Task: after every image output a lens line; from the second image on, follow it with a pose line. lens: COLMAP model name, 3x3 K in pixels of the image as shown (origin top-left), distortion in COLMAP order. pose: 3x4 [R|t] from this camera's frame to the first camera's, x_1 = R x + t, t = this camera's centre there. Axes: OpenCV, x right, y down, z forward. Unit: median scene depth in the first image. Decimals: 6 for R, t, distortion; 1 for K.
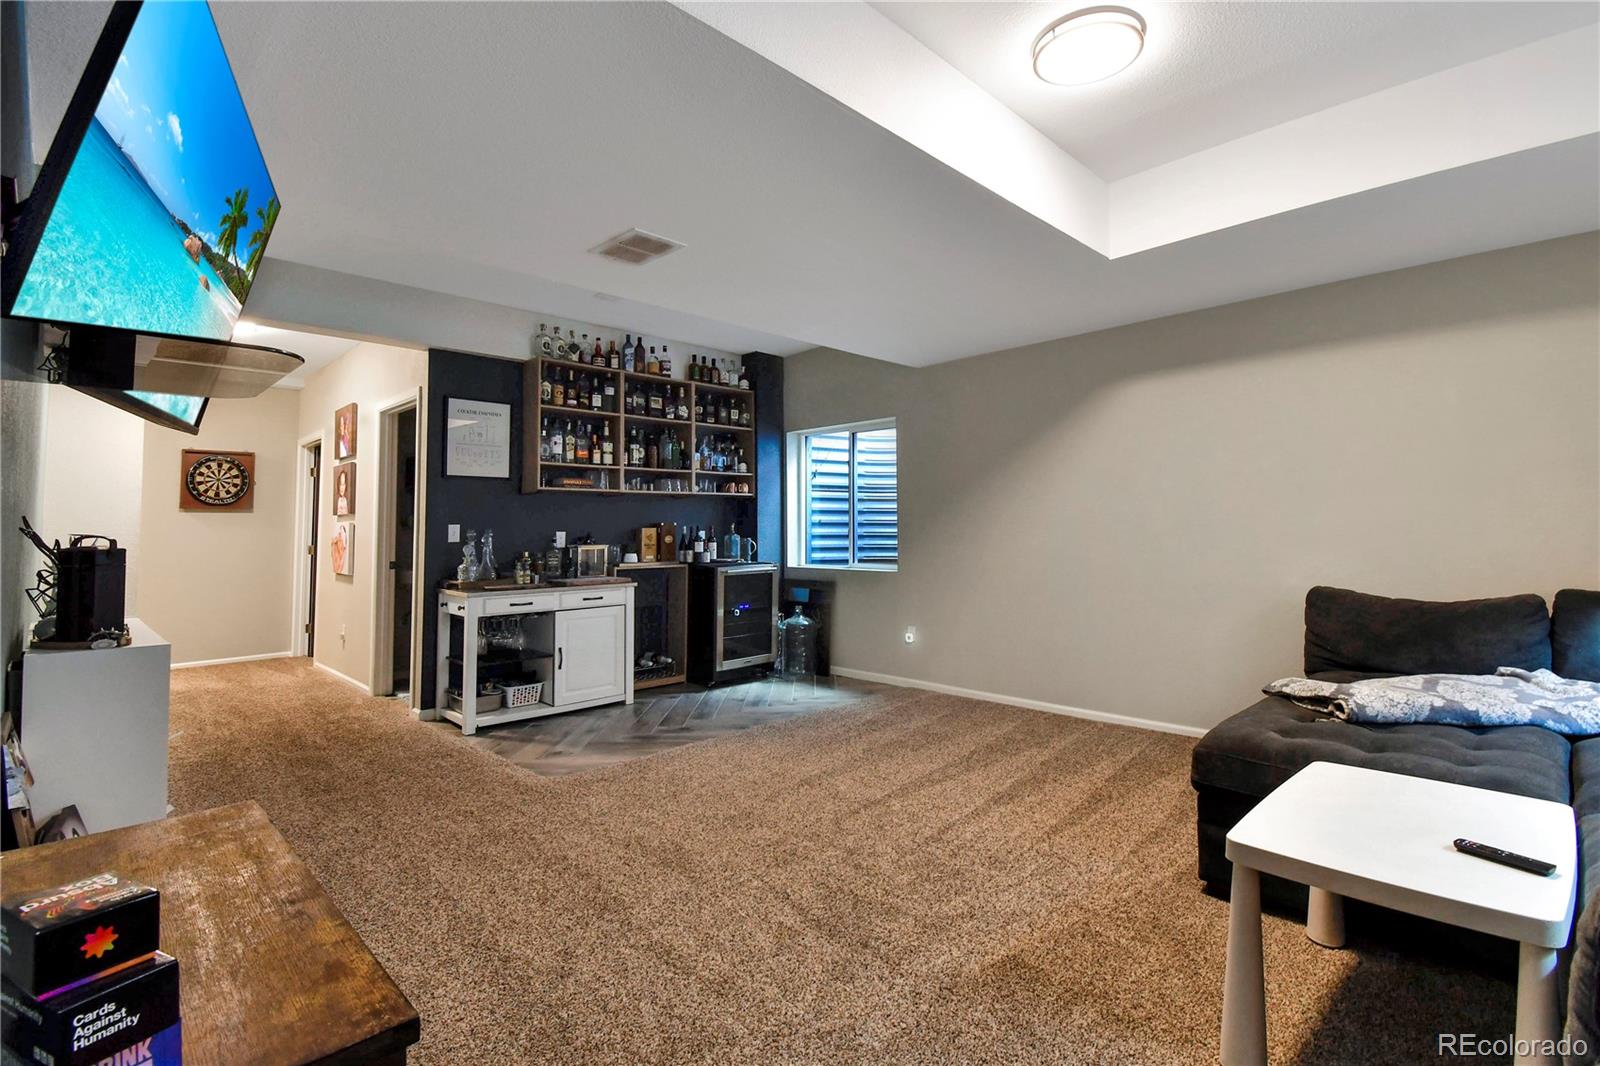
lens RADIAL K [[737.1, 0, 837.2], [0, 737.1, 476.7], [0, 0, 1]] dist [0.000943, -0.001164]
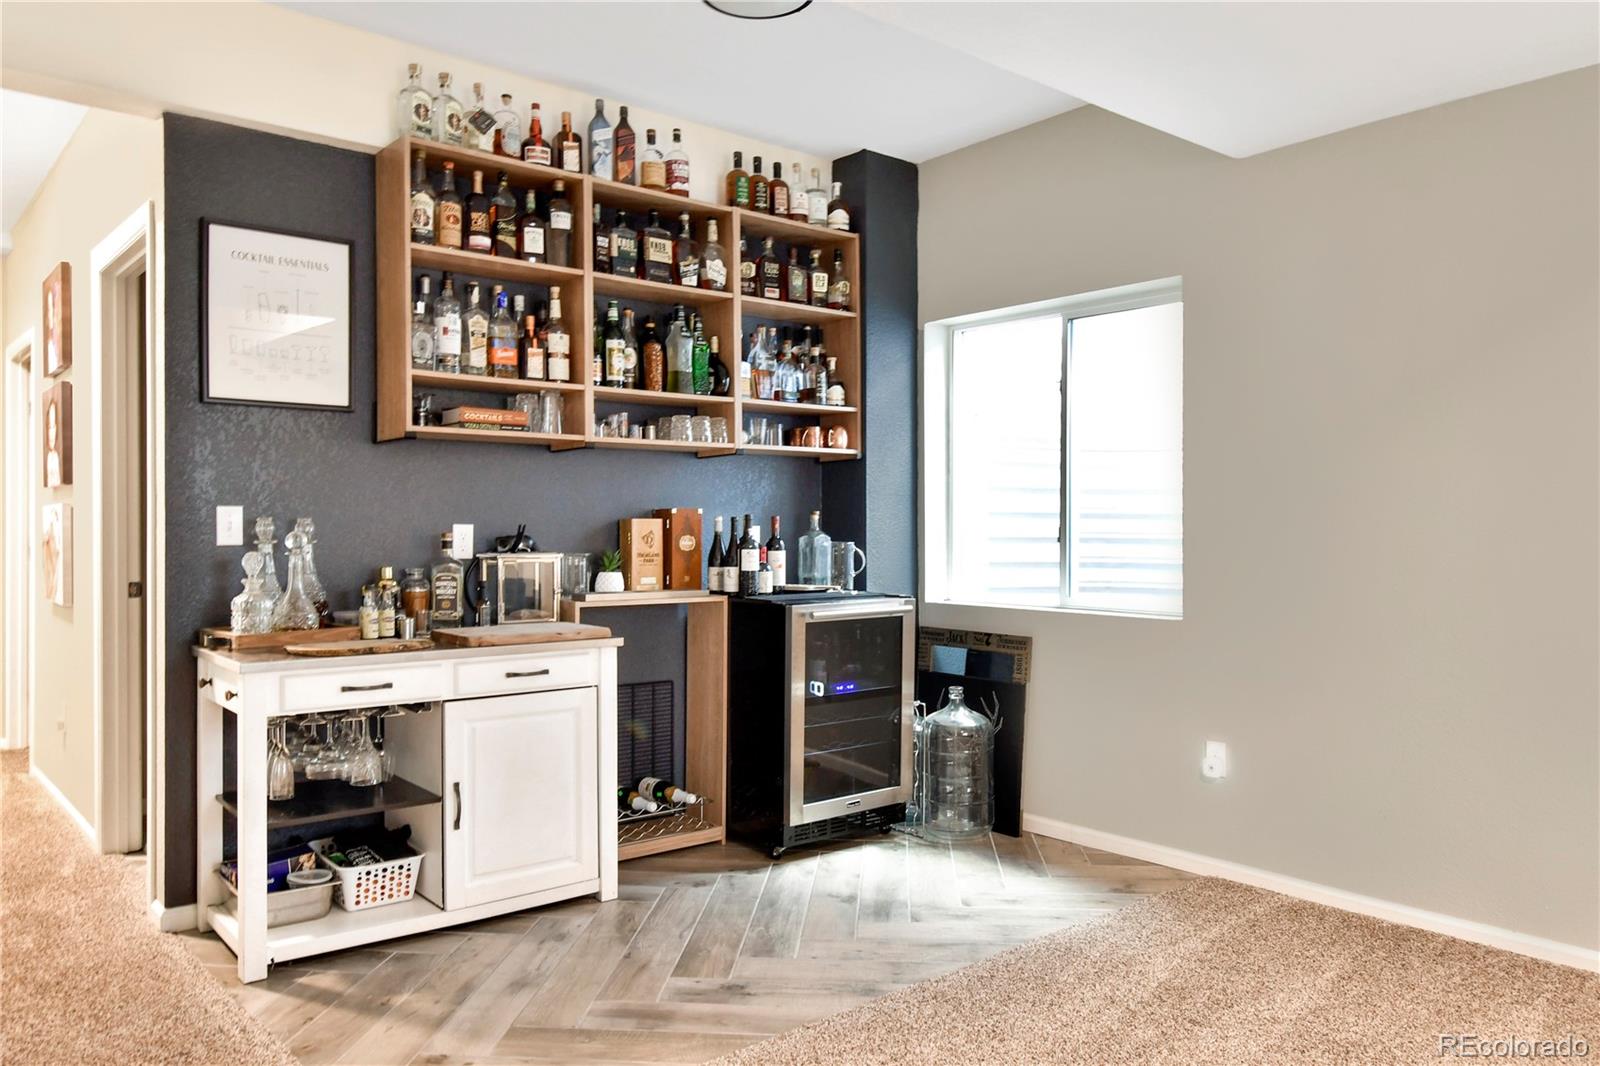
lens RADIAL K [[1196.1, 0, 799.0], [0, 1196.1, 535.8], [0, 0, 1]] dist [0.012530, 0.006385]
pose [[0.992888, 0.012976, -0.118341, -0.072111], [-0.003406, 0.996731, 0.080716, 0.019398], [0.119002, -0.079739, 0.989687, 0.269403]]
